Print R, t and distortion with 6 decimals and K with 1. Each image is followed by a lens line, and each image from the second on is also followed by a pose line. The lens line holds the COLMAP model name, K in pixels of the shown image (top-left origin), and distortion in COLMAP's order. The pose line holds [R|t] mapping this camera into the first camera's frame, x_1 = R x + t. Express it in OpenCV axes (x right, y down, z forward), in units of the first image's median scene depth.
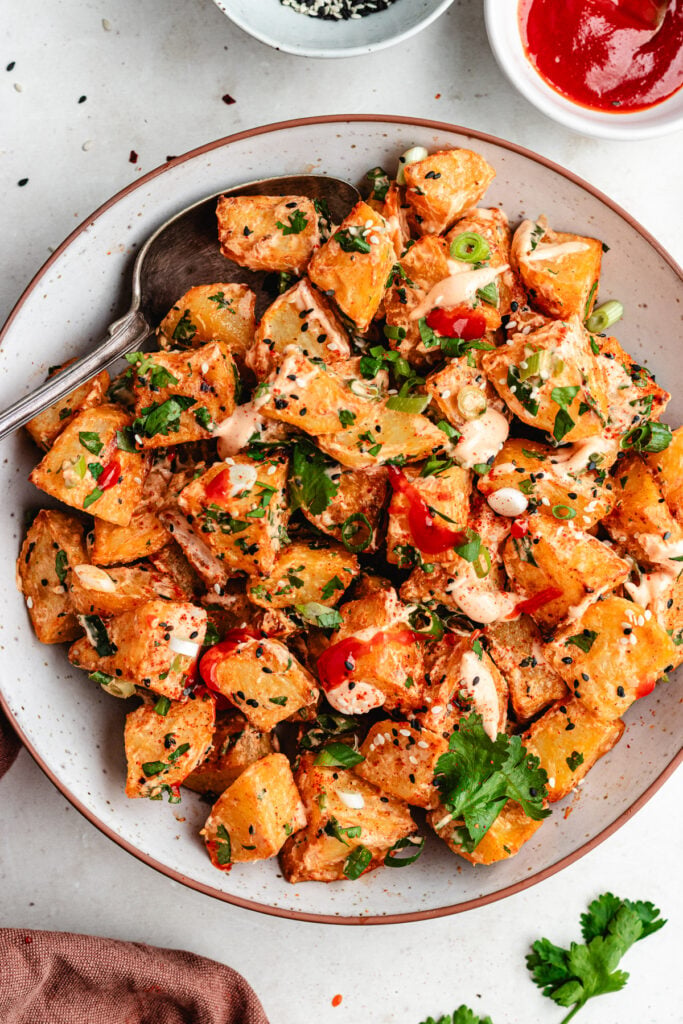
lens RADIAL K [[2580.9, 0, 342.4], [0, 2580.9, 510.9], [0, 0, 1]] dist [-0.009765, 0.000000]
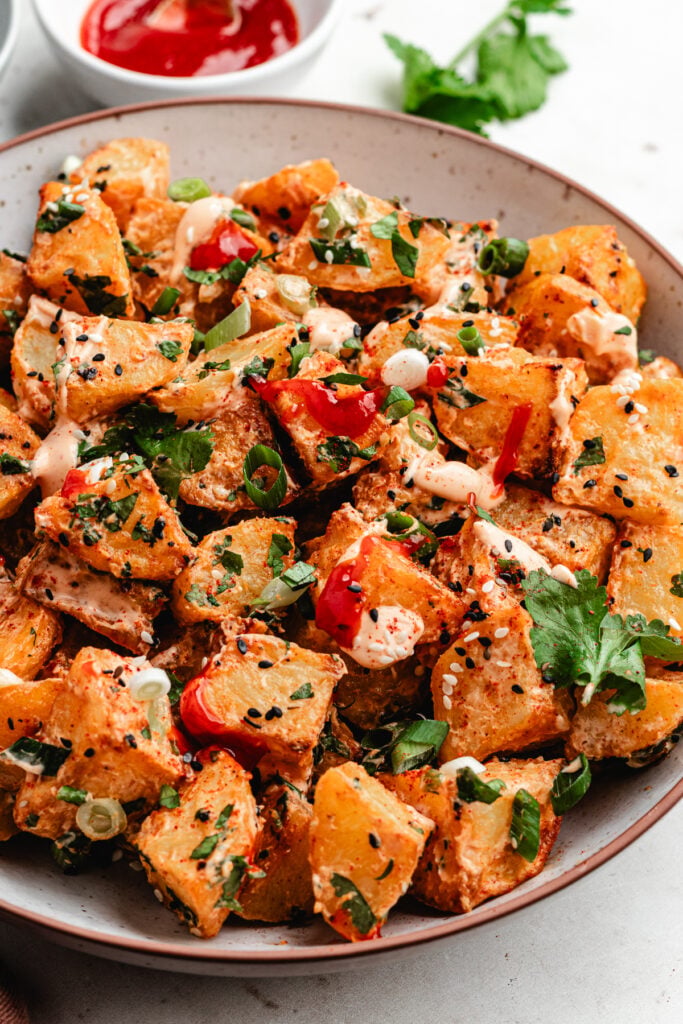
lens RADIAL K [[2740.1, 0, 337.2], [0, 2740.1, 506.8], [0, 0, 1]] dist [-0.020334, 0.000000]
pose [[0.826991, -0.453035, 0.332935, -0.244940], [0.561998, 0.682607, -0.467125, 0.396543], [-0.015639, 0.573417, 0.819114, 0.347200]]
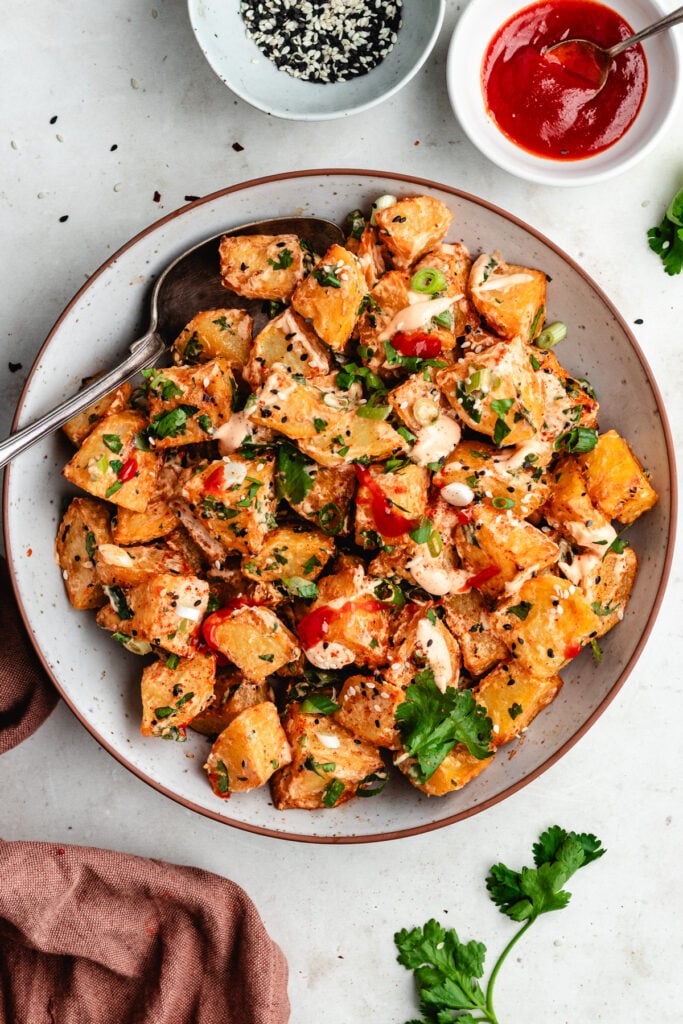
lens RADIAL K [[3450.8, 0, 329.5], [0, 3450.8, 626.2], [0, 0, 1]] dist [-0.009047, 0.000000]
pose [[0.995972, 0.009294, -0.089180, 0.147841], [-0.004792, 0.998709, 0.050571, -0.022968], [0.089535, -0.049940, 0.994731, -0.601167]]
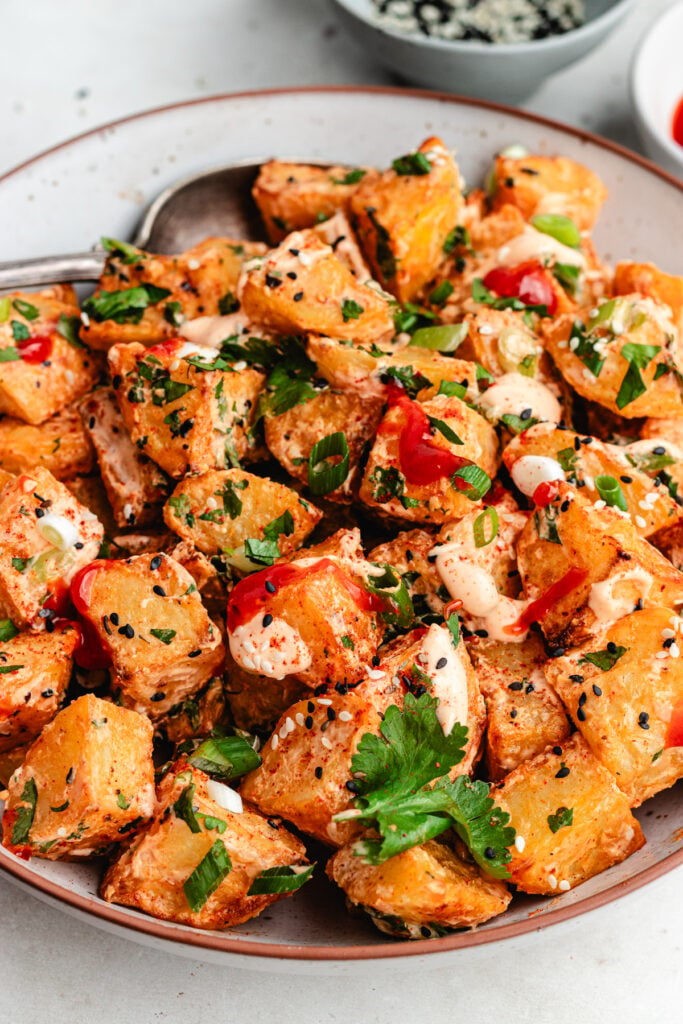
lens RADIAL K [[2580.9, 0, 338.5], [0, 2580.9, 516.3], [0, 0, 1]] dist [-0.009765, 0.000000]
pose [[0.968929, 0.182119, -0.167358, 0.133599], [-0.245945, 0.781134, -0.573882, 0.439956], [0.026214, 0.597212, 0.801655, 0.413787]]
